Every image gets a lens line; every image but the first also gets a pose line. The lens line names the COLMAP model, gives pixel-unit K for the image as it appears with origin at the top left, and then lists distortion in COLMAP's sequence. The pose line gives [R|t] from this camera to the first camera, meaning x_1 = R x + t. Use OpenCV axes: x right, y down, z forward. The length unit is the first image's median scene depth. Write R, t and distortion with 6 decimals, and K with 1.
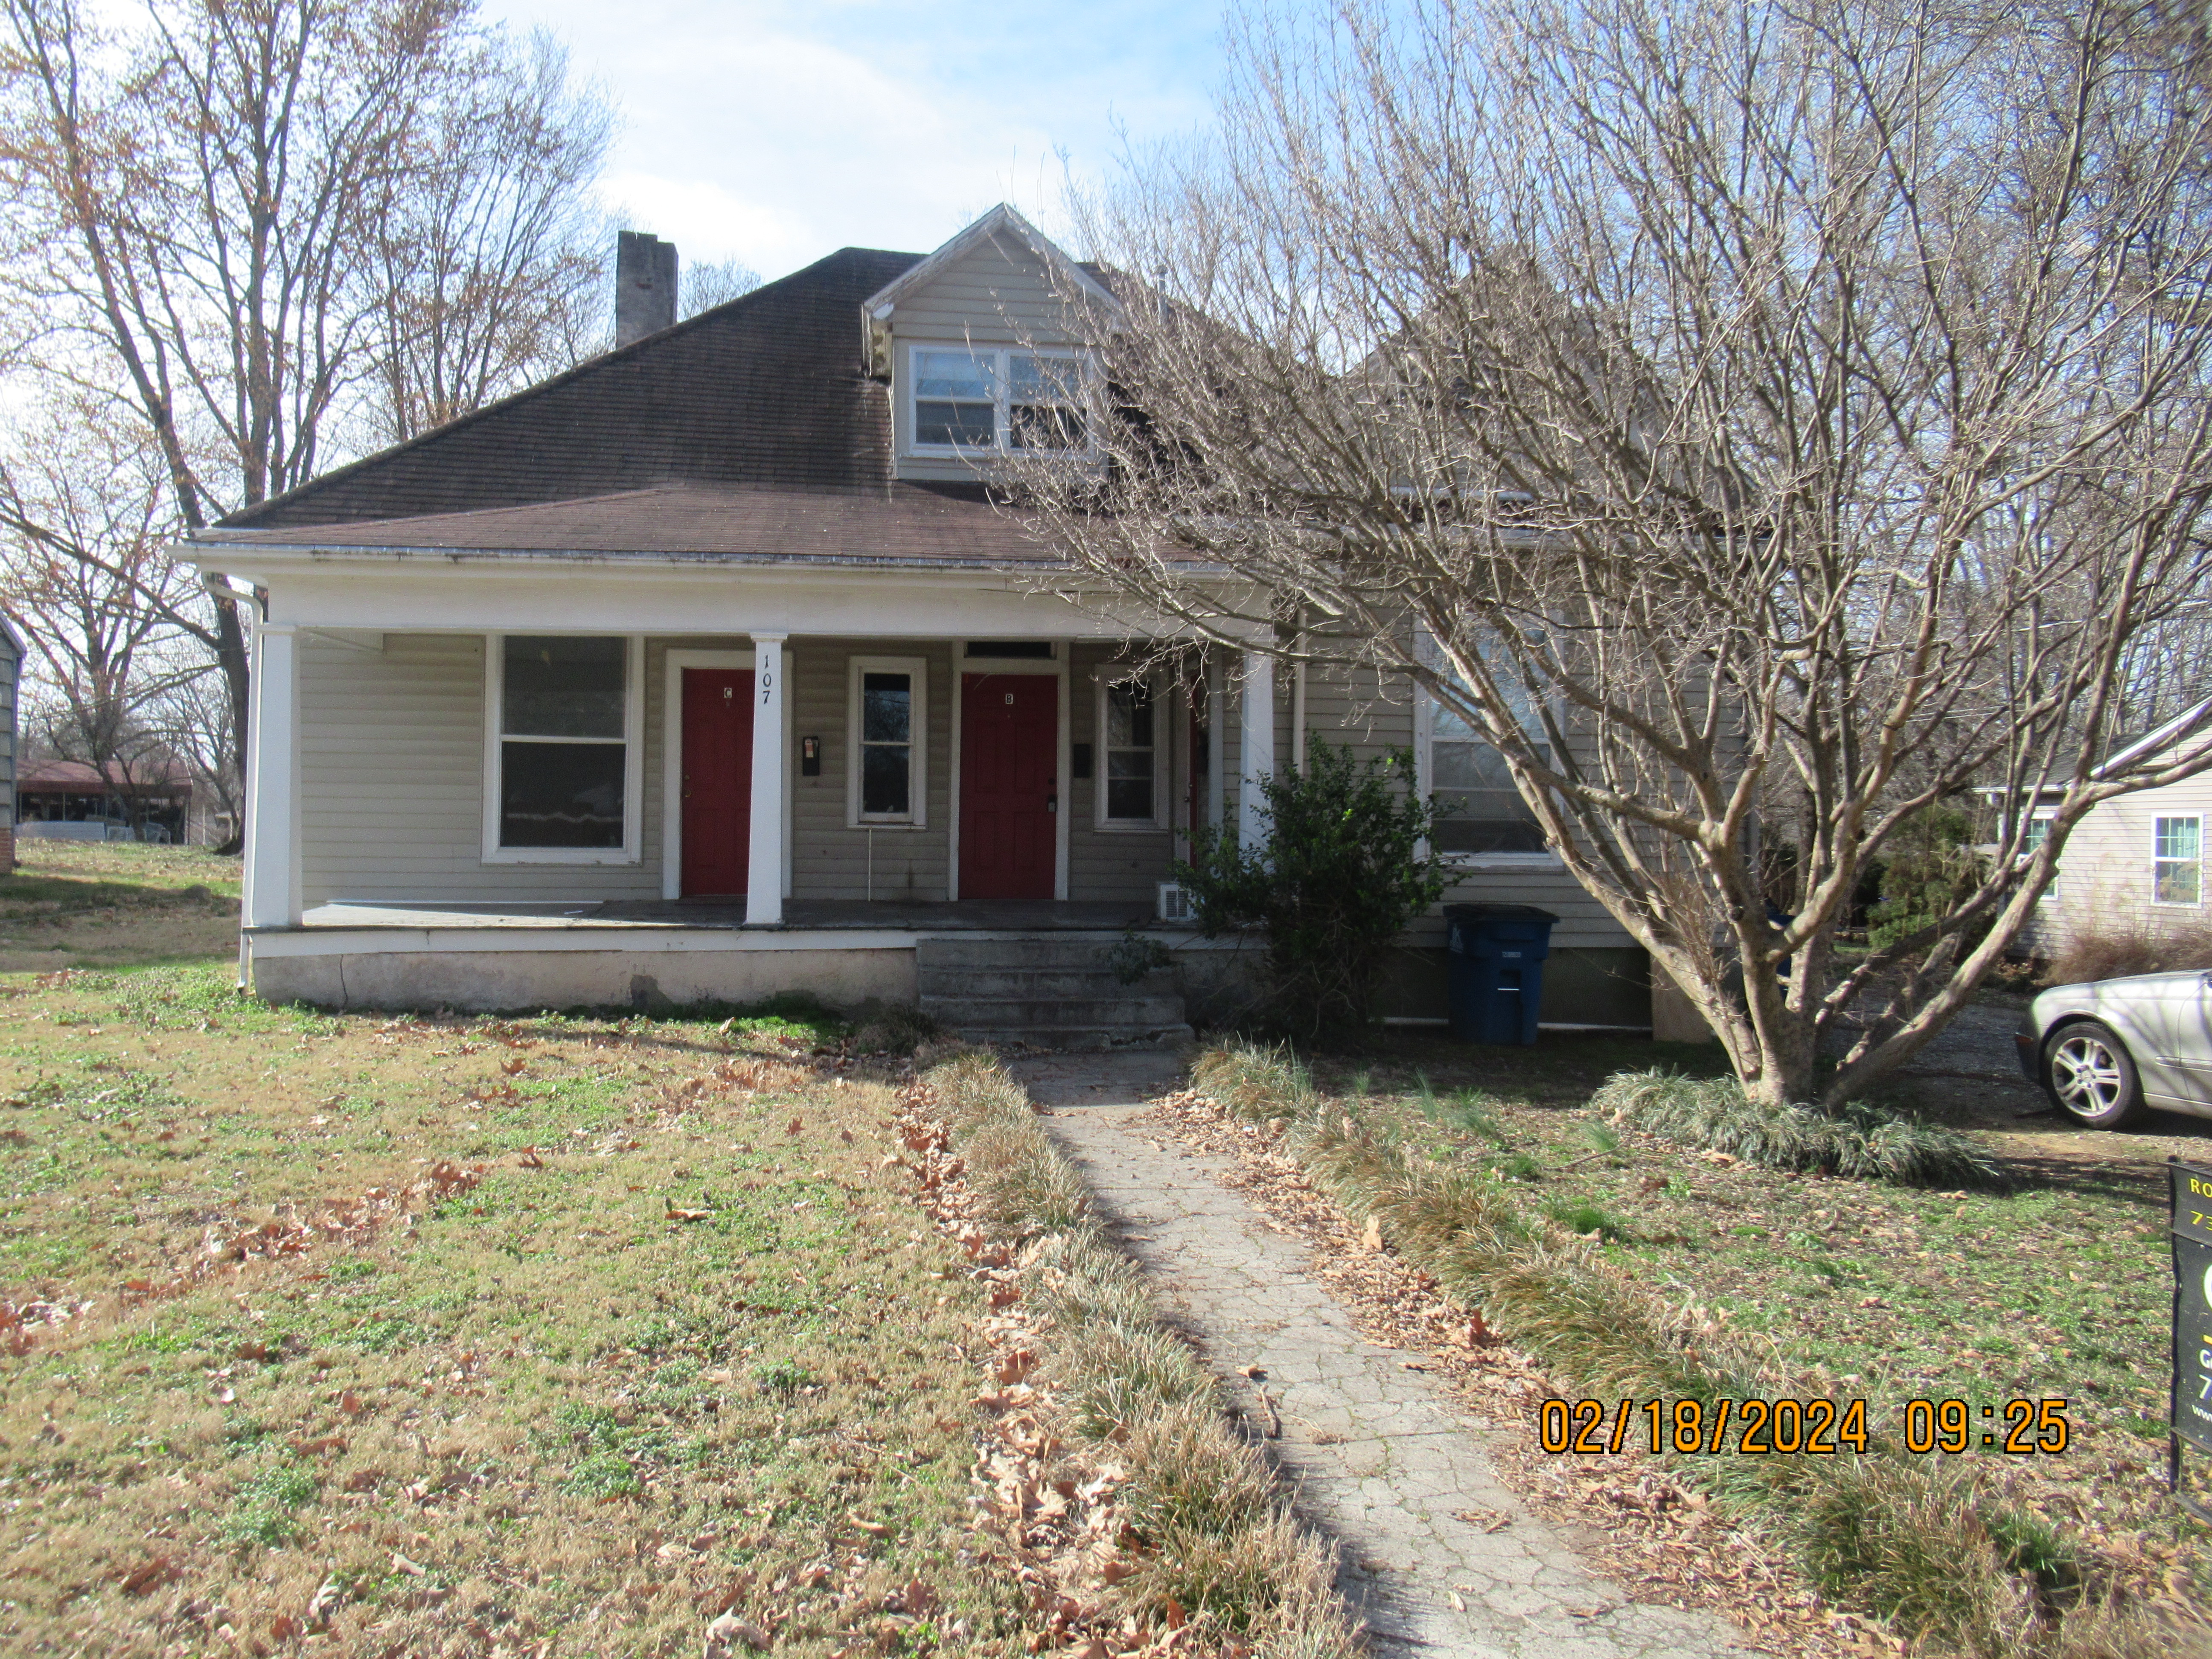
lens RADIAL K [[1650.2, 0, 1106.0], [0, 1650.2, 829.5], [0, 0, 1]] dist [-0.008715, -0.001395]
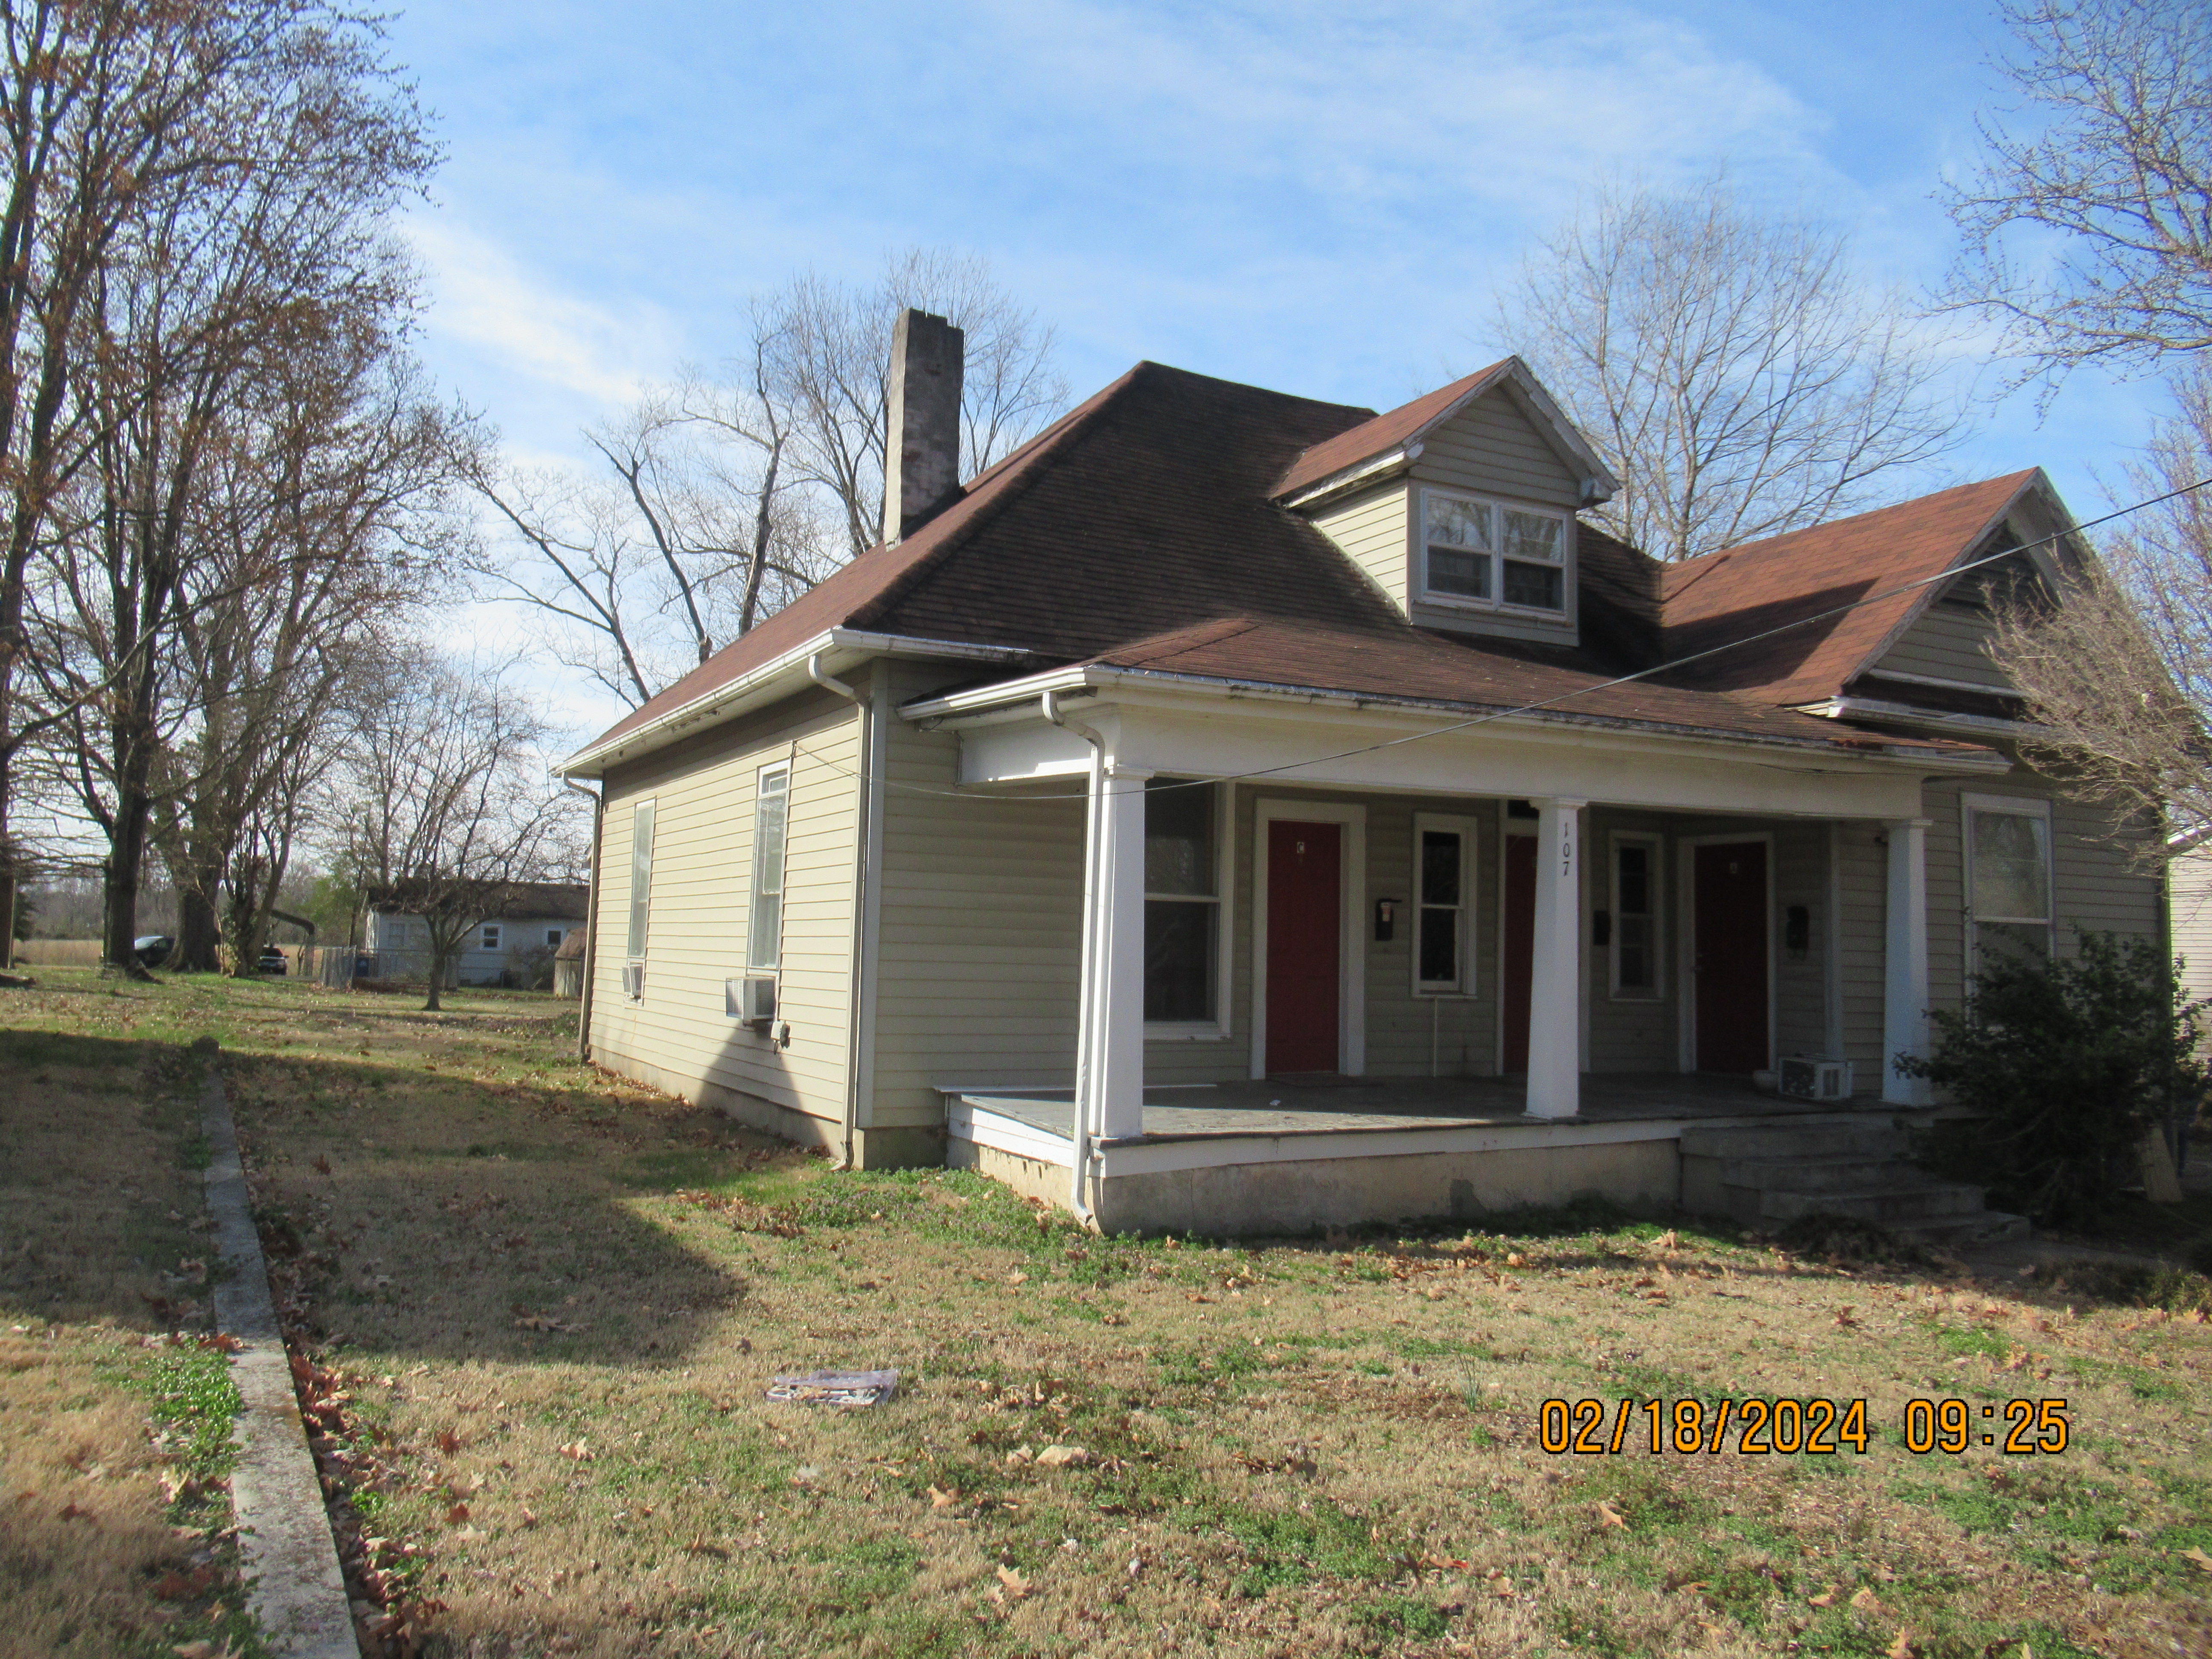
lens RADIAL K [[1650.2, 0, 1106.0], [0, 1650.2, 829.5], [0, 0, 1]] dist [-0.008715, -0.001395]
pose [[0.938688, 0.038626, 0.342598, -0.651499], [-0.016210, 0.997550, -0.068055, -0.030193], [-0.344387, 0.058329, 0.937014, 0.191390]]
